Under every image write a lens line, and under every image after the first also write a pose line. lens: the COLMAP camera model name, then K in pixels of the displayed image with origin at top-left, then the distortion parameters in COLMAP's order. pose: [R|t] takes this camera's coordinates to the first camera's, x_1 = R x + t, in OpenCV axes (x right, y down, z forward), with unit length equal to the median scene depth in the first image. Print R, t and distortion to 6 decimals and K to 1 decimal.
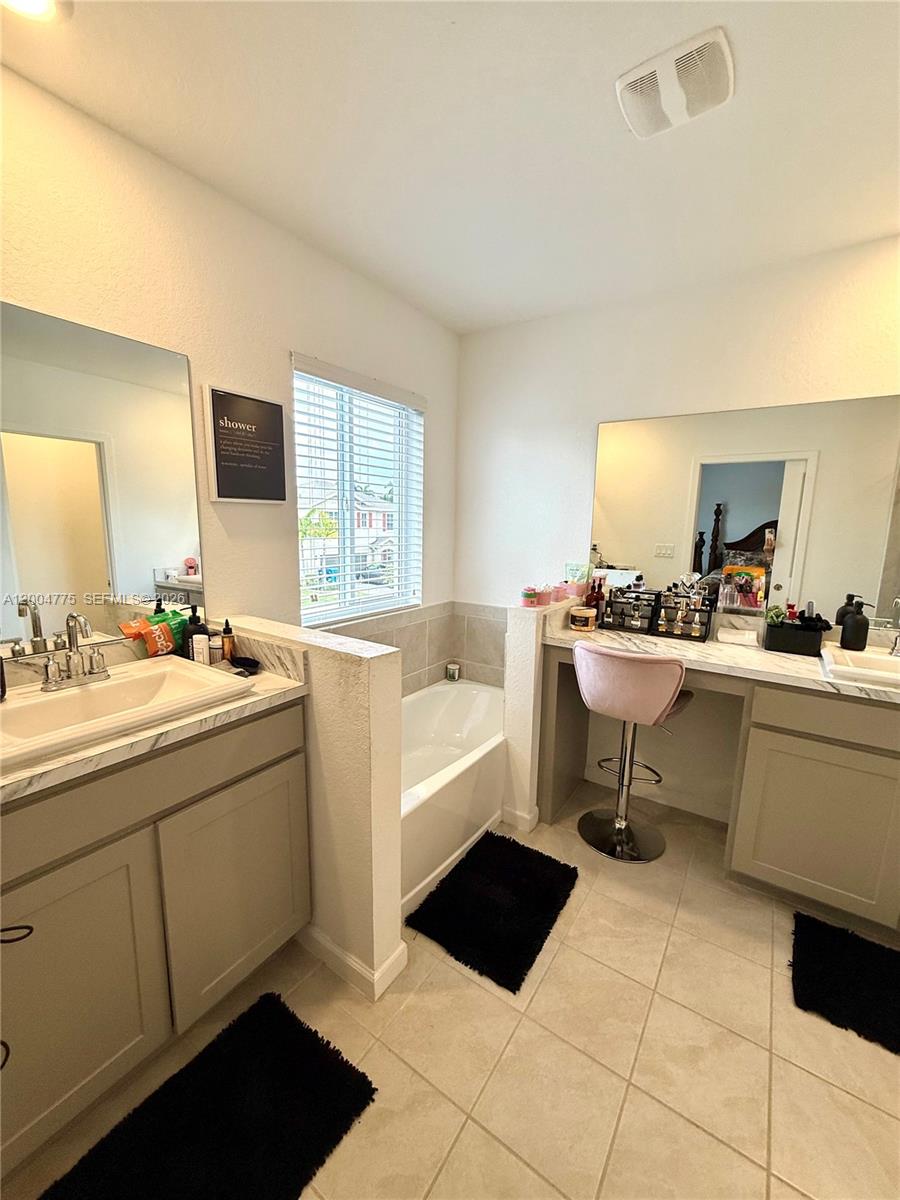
lens RADIAL K [[479.5, 0, 450.7], [0, 479.5, 595.9], [0, 0, 1]] dist [-0.001638, 0.000306]
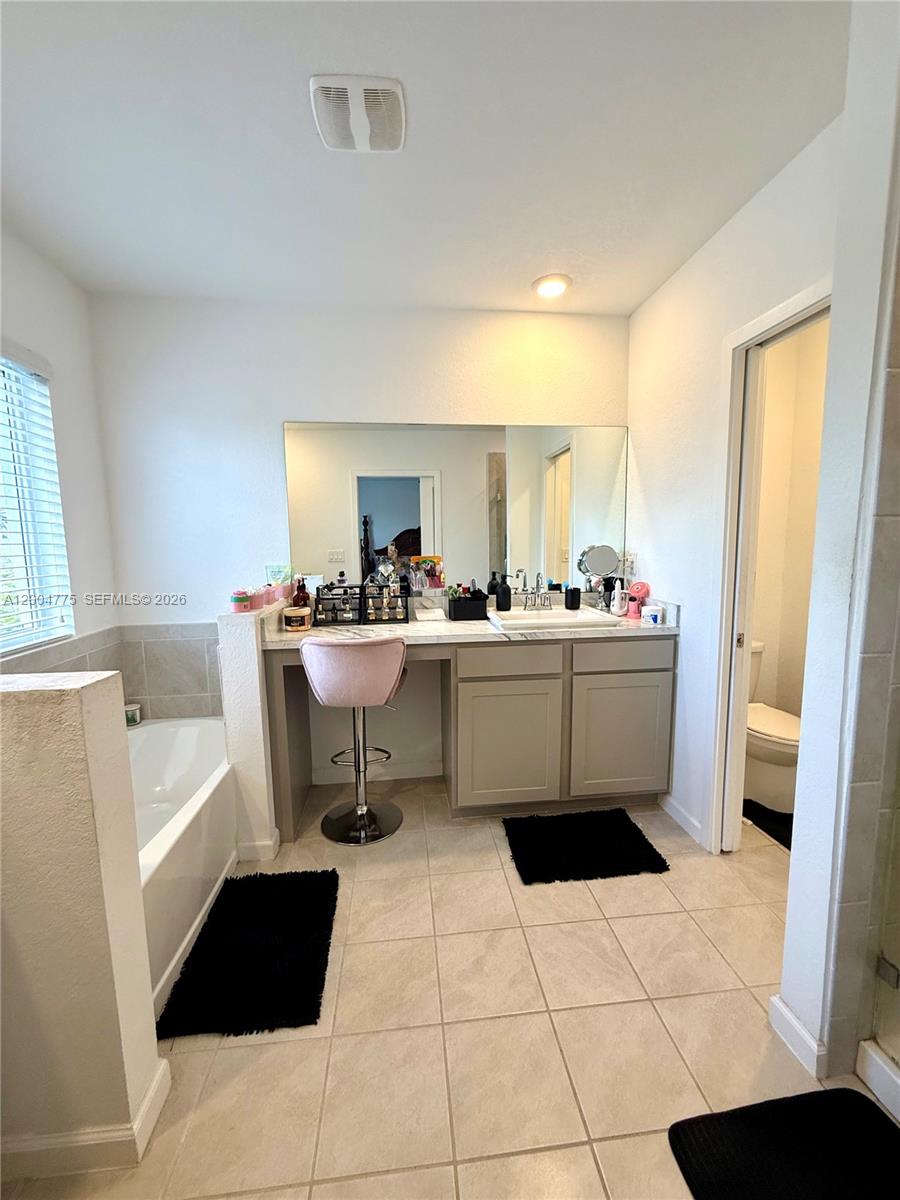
lens RADIAL K [[479.5, 0, 450.2], [0, 479.5, 596.4], [0, 0, 1]] dist [-0.001638, 0.000306]
pose [[0.761608, -0.105201, 0.639442, -0.134150], [0.127828, 0.991736, 0.010911, 0.040210], [-0.635305, 0.073429, 0.768762, 0.065280]]
